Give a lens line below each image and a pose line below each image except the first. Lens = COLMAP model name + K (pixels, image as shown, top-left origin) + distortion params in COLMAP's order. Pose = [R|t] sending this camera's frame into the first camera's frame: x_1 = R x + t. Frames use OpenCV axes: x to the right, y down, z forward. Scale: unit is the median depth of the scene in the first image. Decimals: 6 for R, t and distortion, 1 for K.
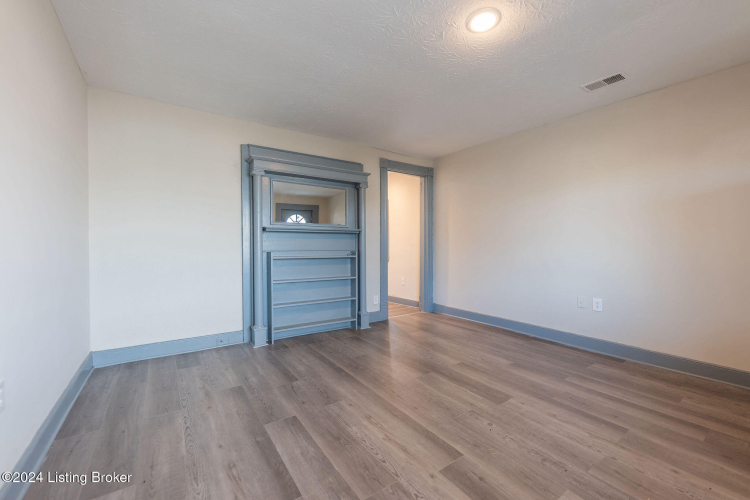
lens RADIAL K [[310.6, 0, 379.9], [0, 310.6, 247.1], [0, 0, 1]] dist [-0.001265, -0.000134]
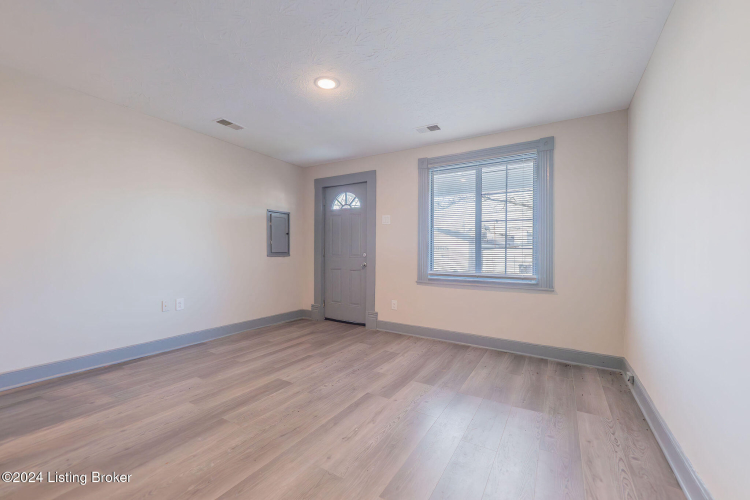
lens RADIAL K [[310.6, 0, 373.8], [0, 310.6, 250.6], [0, 0, 1]] dist [-0.001265, -0.000134]
pose [[-0.406789, -0.004910, 0.913509, -0.791923], [-0.006501, 0.999976, 0.002480, -0.012039], [-0.913499, -0.004930, -0.406812, 1.136895]]
